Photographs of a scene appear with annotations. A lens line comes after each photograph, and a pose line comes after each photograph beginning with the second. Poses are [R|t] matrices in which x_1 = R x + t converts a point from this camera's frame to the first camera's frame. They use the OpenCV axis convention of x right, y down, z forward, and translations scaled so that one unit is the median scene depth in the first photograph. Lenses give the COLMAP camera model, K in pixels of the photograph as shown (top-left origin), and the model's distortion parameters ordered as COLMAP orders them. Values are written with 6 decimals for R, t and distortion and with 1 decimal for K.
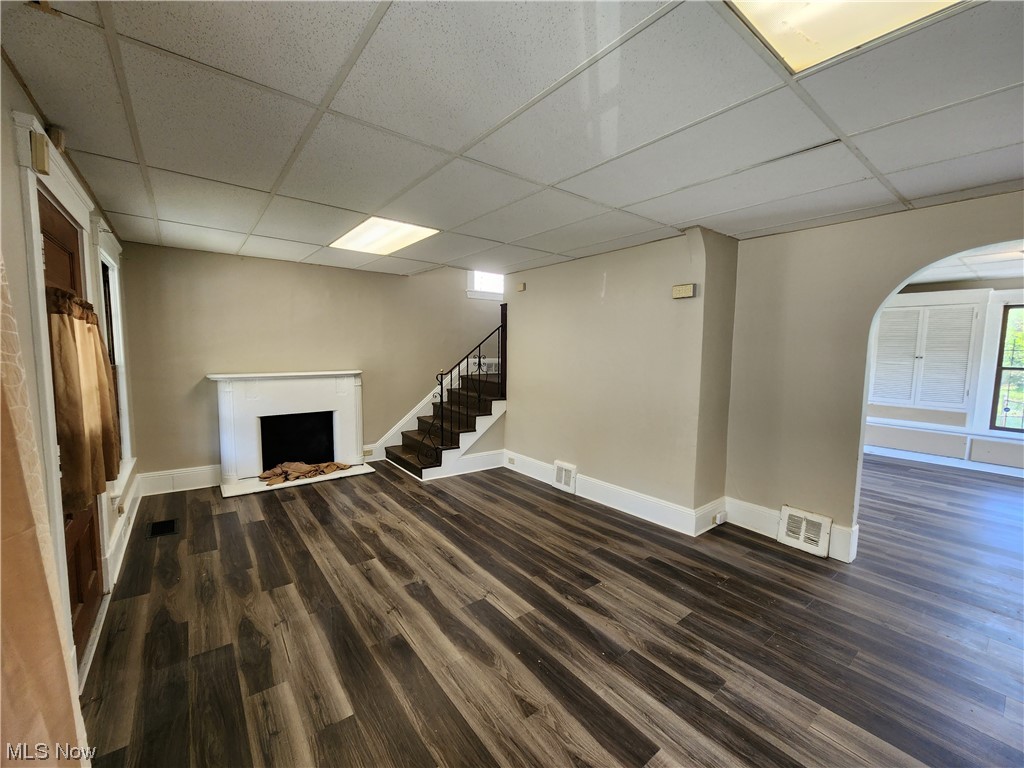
lens RADIAL K [[417.9, 0, 514.2], [0, 417.9, 383.4], [0, 0, 1]] dist [0.002648, -0.000669]
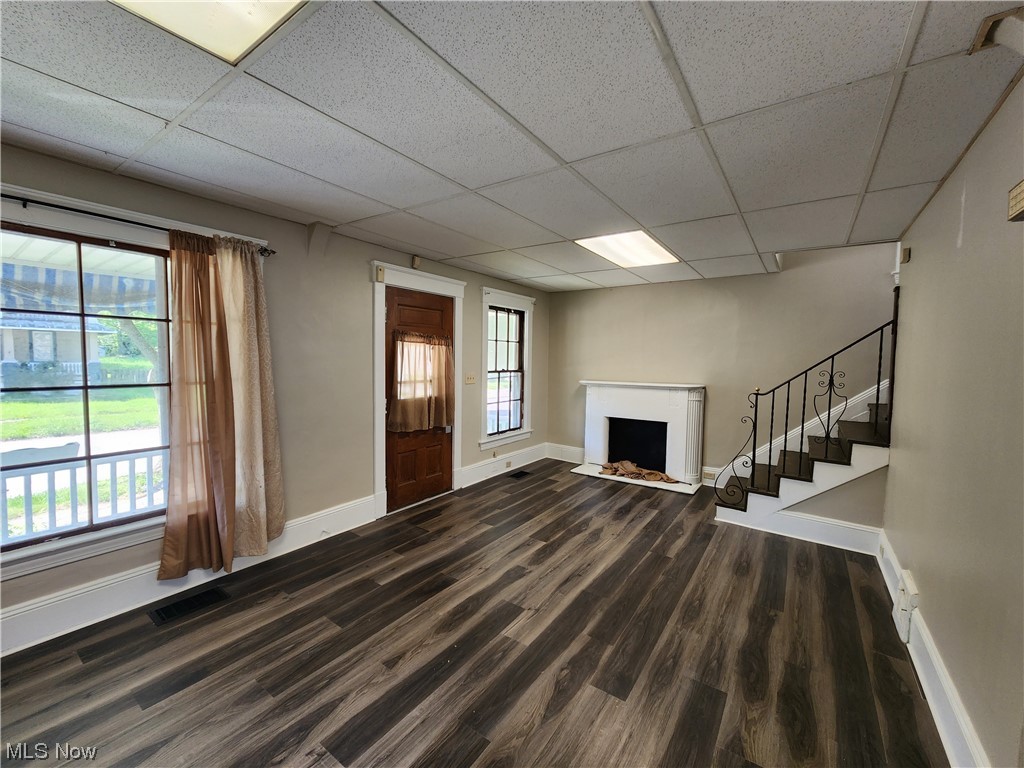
lens RADIAL K [[417.9, 0, 502.7], [0, 417.9, 382.8], [0, 0, 1]] dist [0.002648, -0.000669]
pose [[0.283924, 0.046648, -0.957711, 0.582614], [-0.091248, 0.995597, 0.021442, -0.021832], [0.954495, 0.081302, 0.286931, 0.439868]]
